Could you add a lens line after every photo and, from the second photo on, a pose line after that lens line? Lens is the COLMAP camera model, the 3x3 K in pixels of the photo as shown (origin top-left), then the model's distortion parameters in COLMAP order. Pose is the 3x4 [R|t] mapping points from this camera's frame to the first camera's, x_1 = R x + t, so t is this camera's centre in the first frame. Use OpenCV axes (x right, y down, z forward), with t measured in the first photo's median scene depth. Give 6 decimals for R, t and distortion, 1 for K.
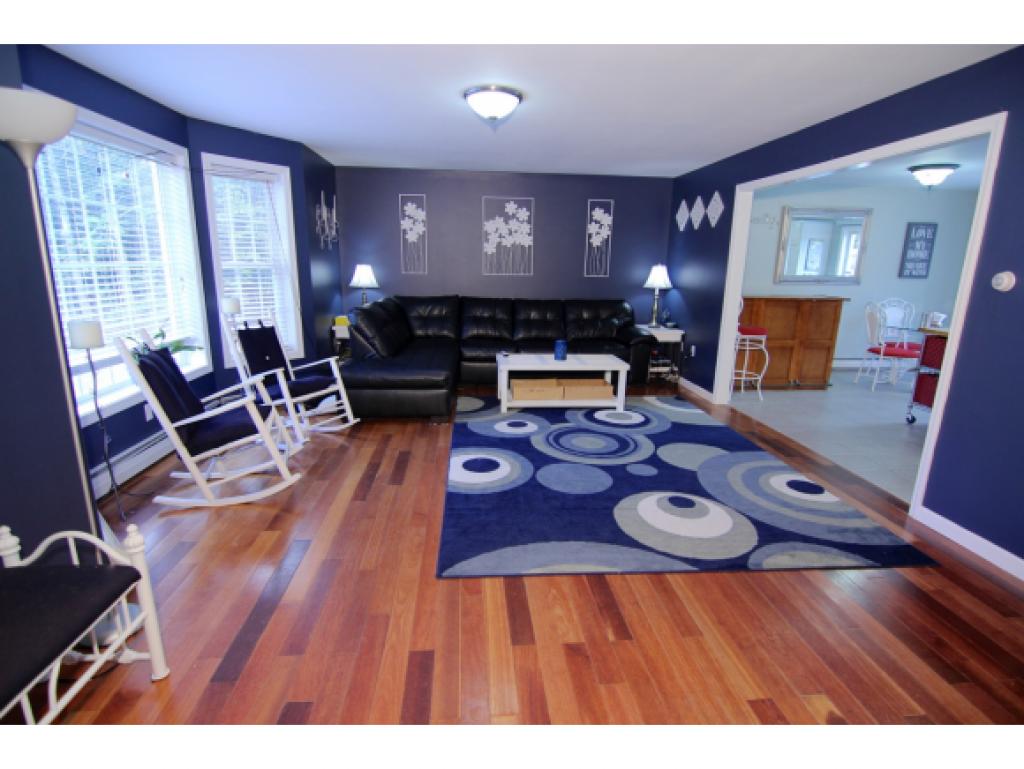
lens RADIAL K [[520.0, 0, 513.9], [0, 520.0, 388.2], [0, 0, 1]] dist [0.001810, -0.017229]
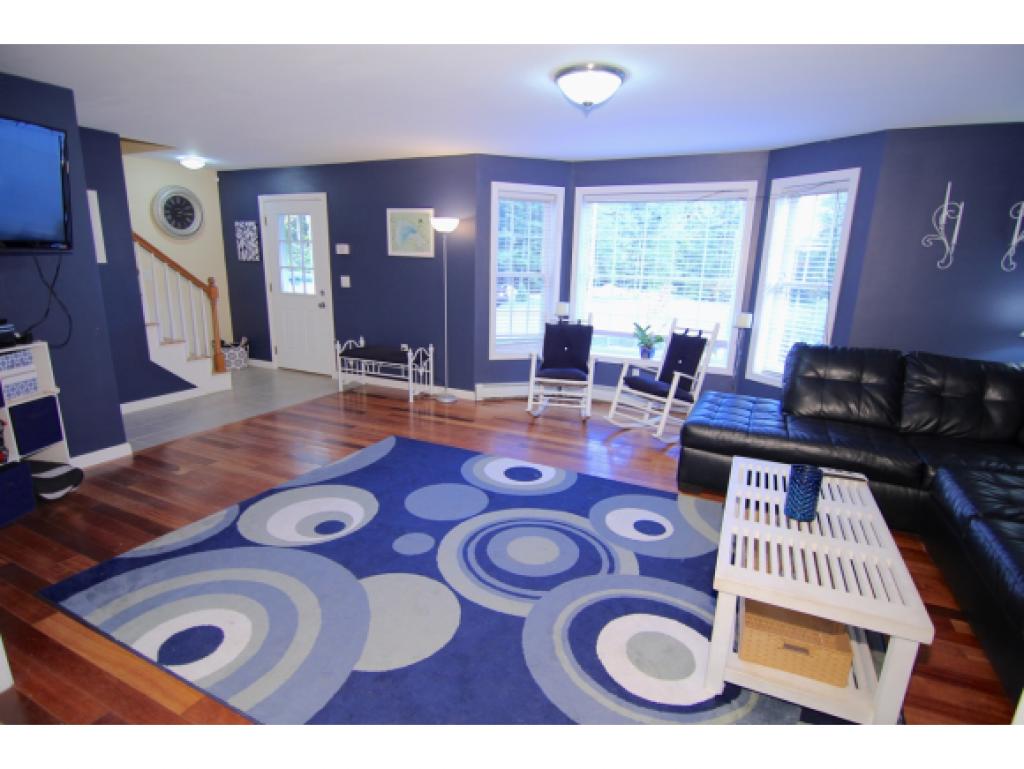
lens RADIAL K [[520.0, 0, 513.9], [0, 520.0, 388.2], [0, 0, 1]] dist [0.001810, -0.017229]
pose [[-0.504042, 0.172709, -0.846235, 0.781437], [-0.240112, 0.913155, 0.329384, -0.335111], [0.829631, 0.369215, -0.418799, 1.370599]]
